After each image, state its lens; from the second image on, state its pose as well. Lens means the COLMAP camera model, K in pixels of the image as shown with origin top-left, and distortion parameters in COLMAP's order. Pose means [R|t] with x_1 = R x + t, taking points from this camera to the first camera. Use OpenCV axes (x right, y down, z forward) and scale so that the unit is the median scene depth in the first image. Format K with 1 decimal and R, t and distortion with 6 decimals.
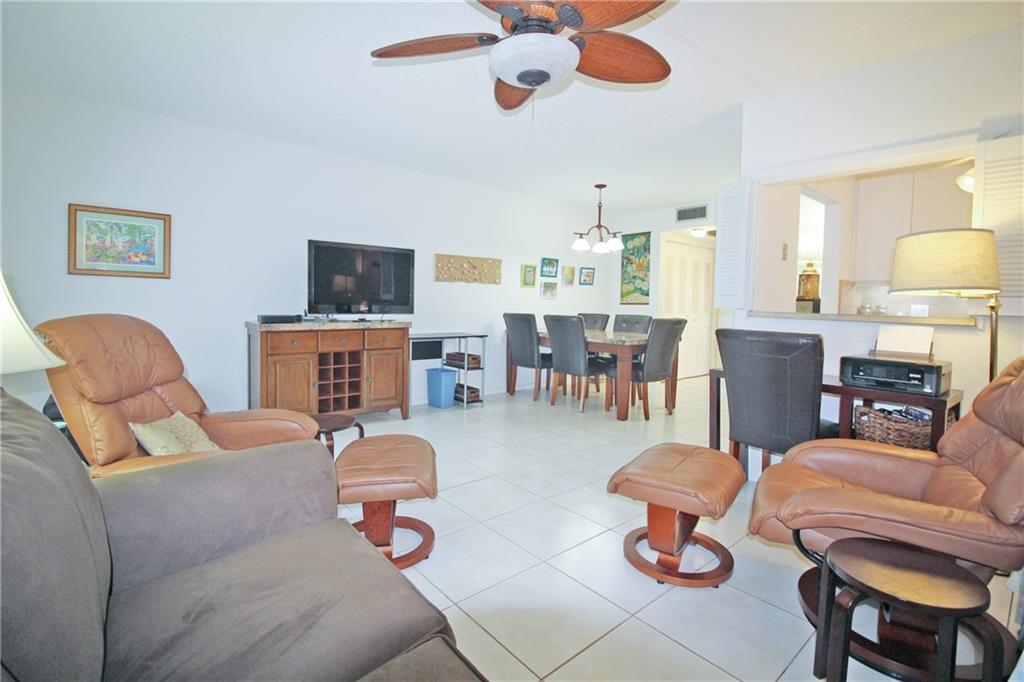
lens RADIAL K [[475.9, 0, 507.6], [0, 475.9, 319.8], [0, 0, 1]] dist [-0.000222, -0.013550]
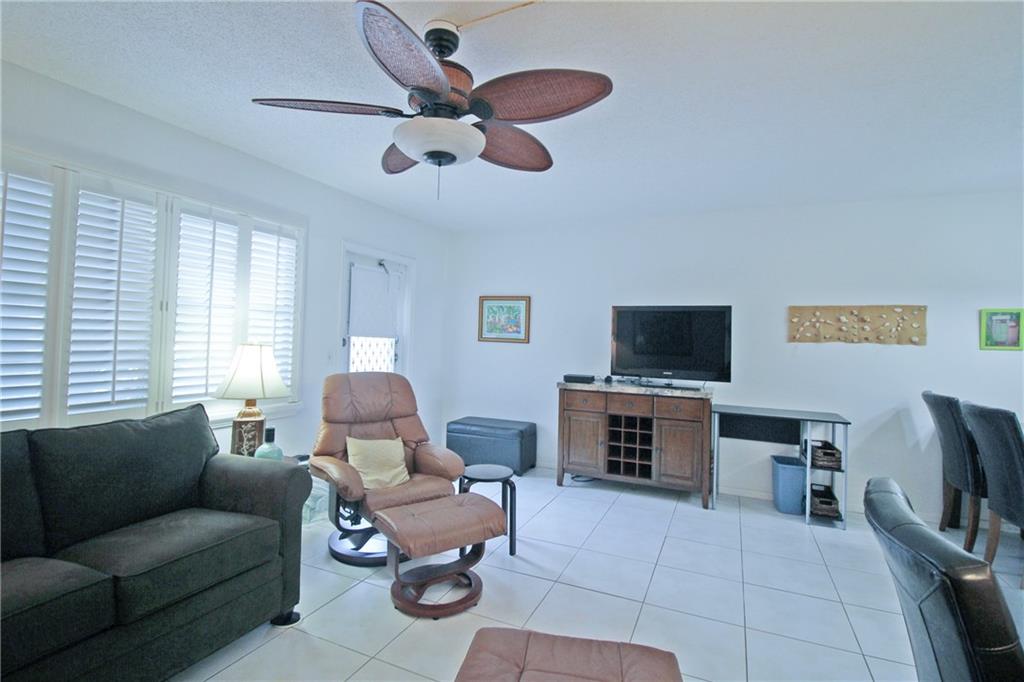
lens RADIAL K [[475.9, 0, 507.6], [0, 475.9, 319.8], [0, 0, 1]] dist [-0.000222, -0.013550]
pose [[0.438442, -0.044741, -0.897645, 0.424434], [-0.052477, 0.995782, -0.075263, -0.043151], [0.897226, 0.080104, 0.434245, 0.317161]]
